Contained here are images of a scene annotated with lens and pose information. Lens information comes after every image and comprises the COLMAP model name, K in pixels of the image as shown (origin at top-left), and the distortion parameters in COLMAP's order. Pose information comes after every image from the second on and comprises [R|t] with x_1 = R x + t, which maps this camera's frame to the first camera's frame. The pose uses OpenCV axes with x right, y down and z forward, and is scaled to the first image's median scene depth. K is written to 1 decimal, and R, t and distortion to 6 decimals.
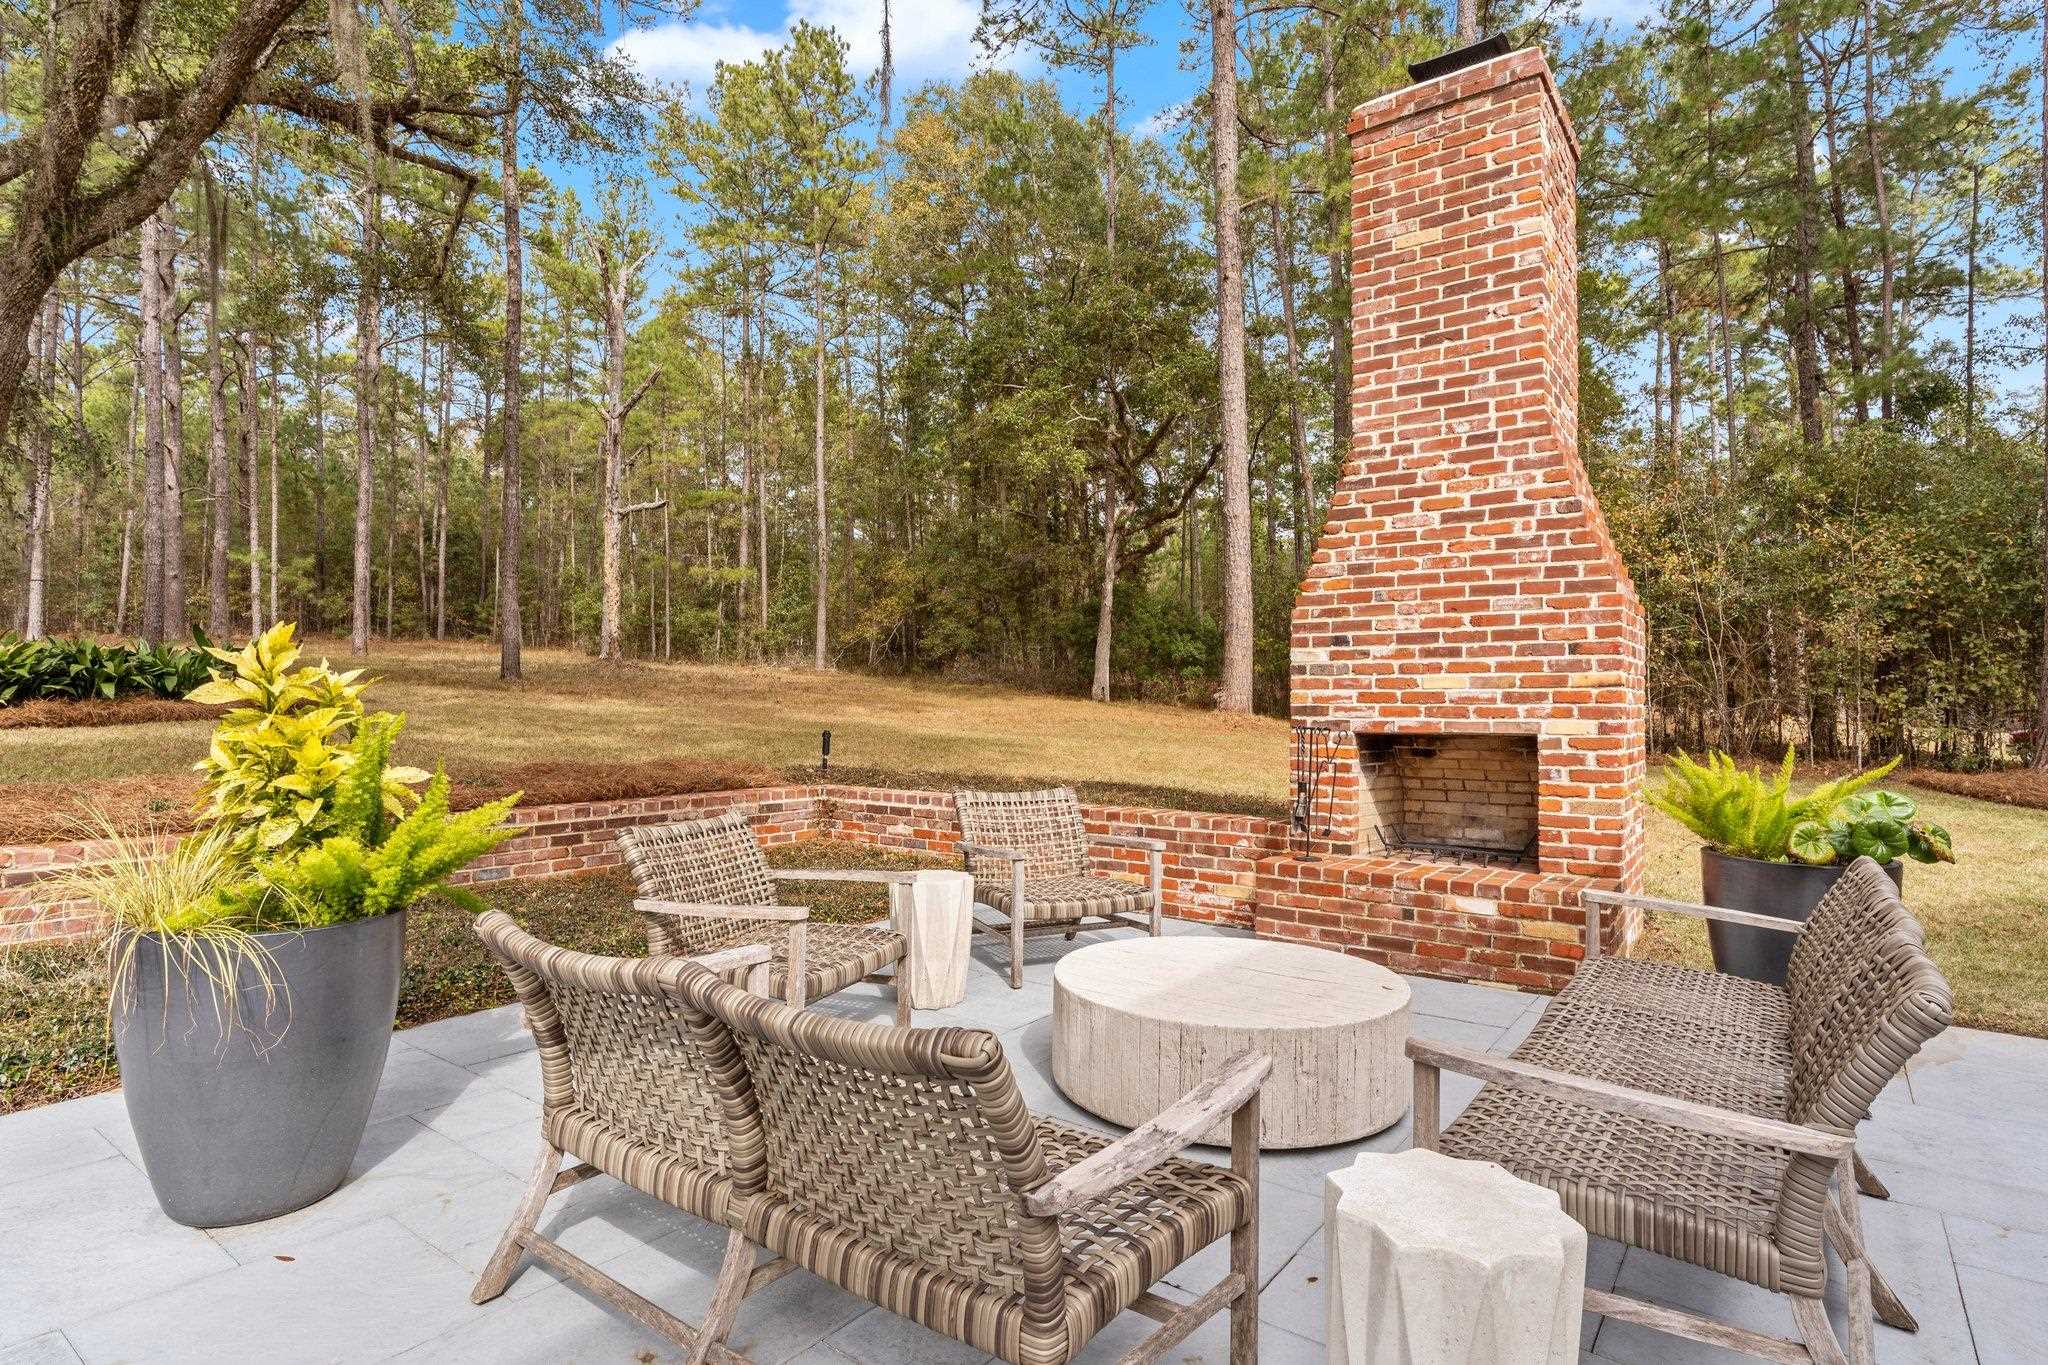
lens RADIAL K [[1065.1, 0, 1023.6], [0, 1065.1, 689.5], [0, 0, 1]] dist [-0.001706, -0.000405]
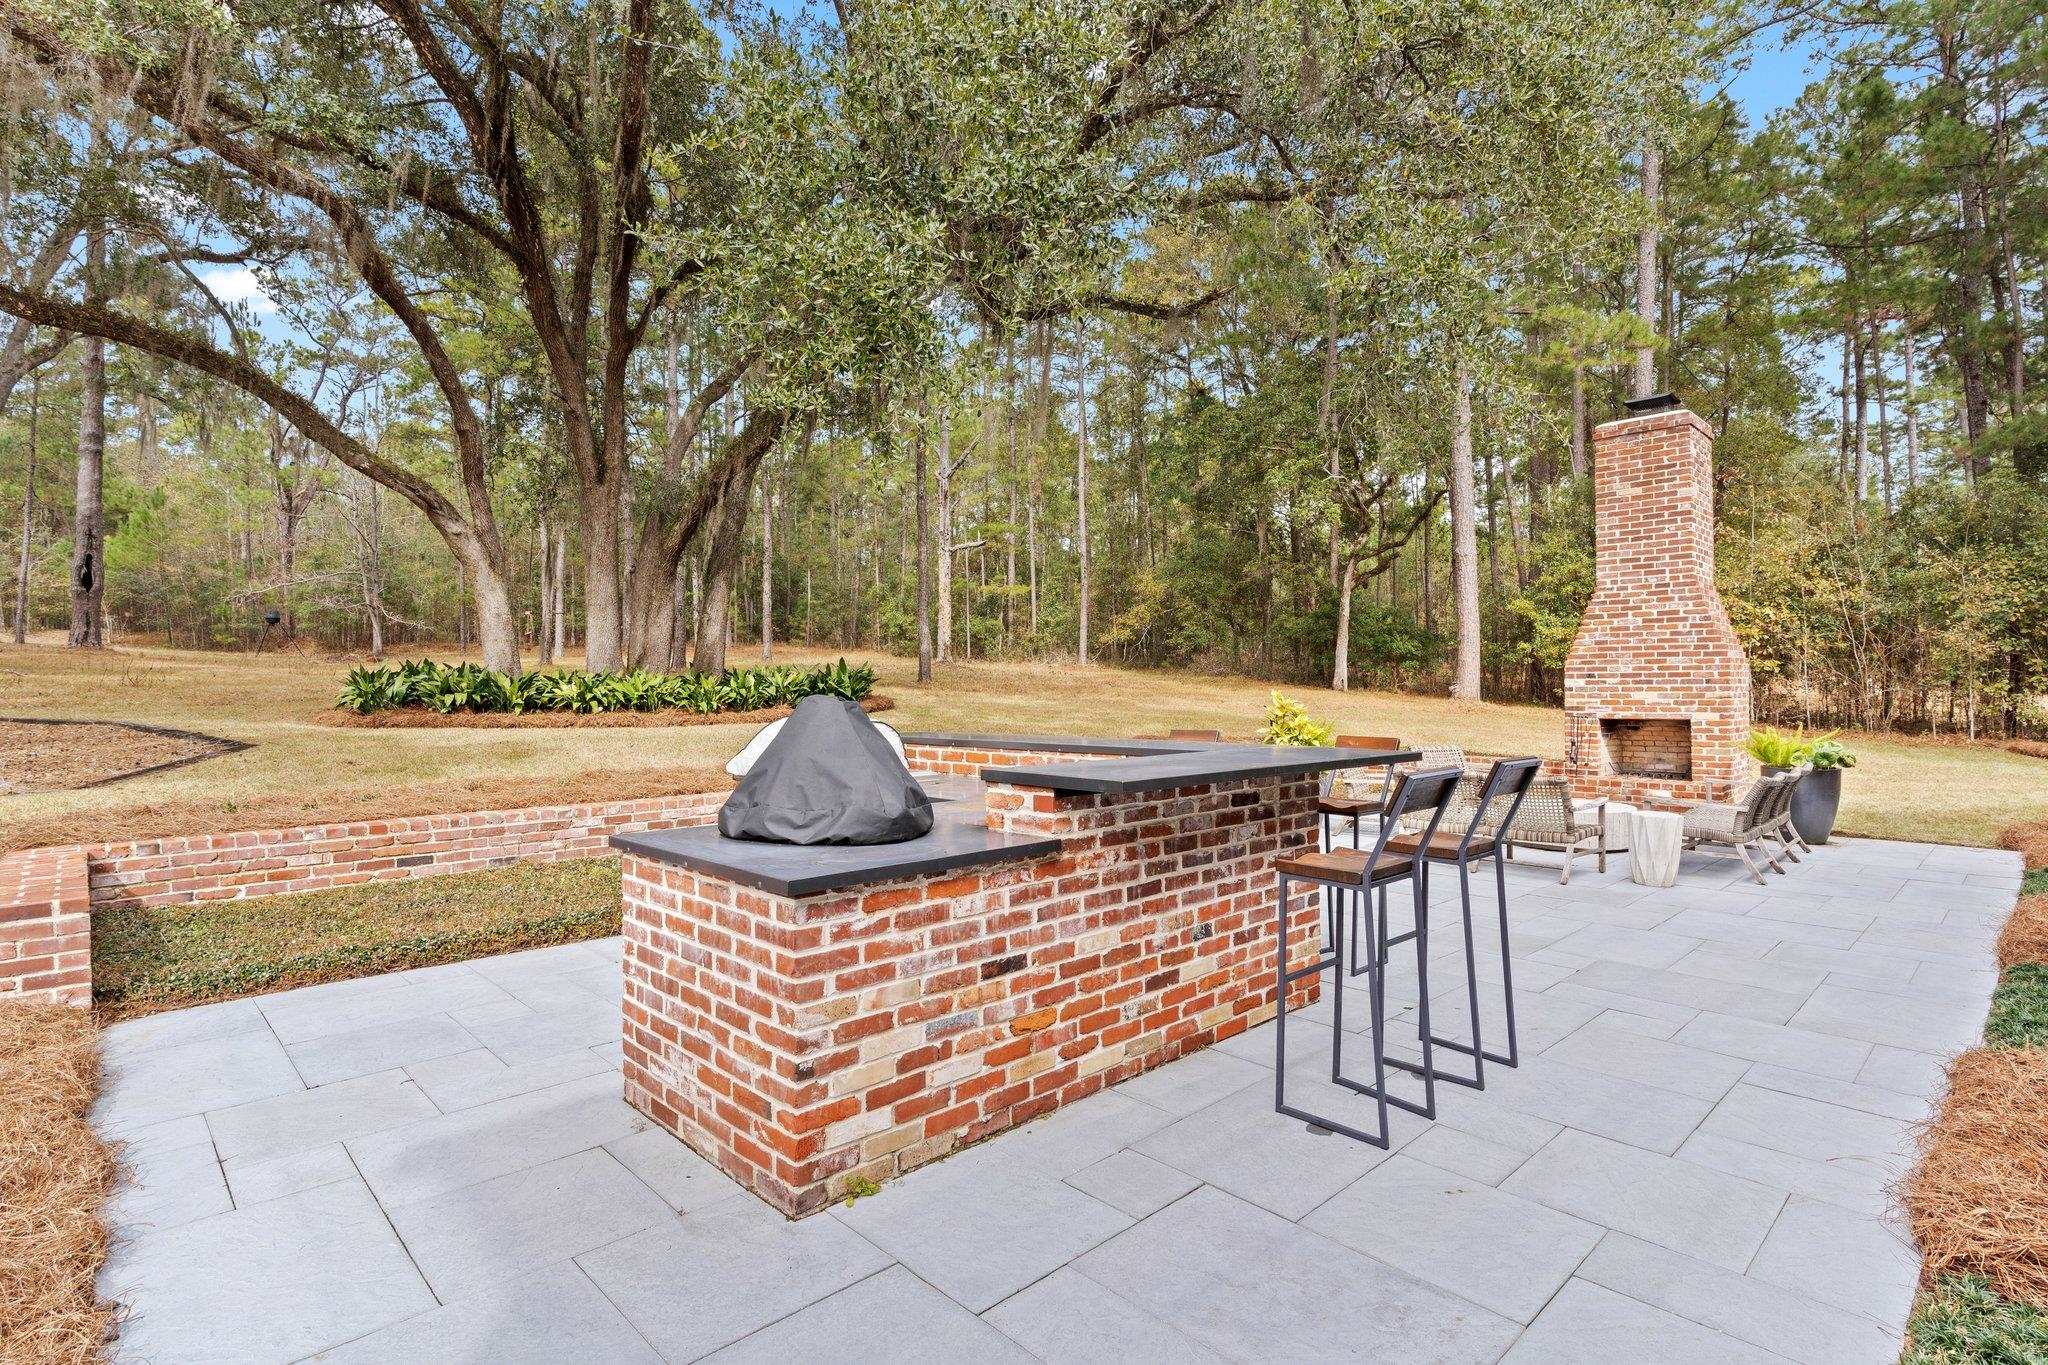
lens RADIAL K [[1002.6, 0, 1022.8], [0, 1002.6, 684.2], [0, 0, 1]] dist [0.003536, 0.000634]
pose [[0.986276, -0.012456, -0.164632, -0.511146], [0.014252, 0.999851, 0.009732, -0.066712], [0.164486, -0.011944, 0.986307, -1.211813]]
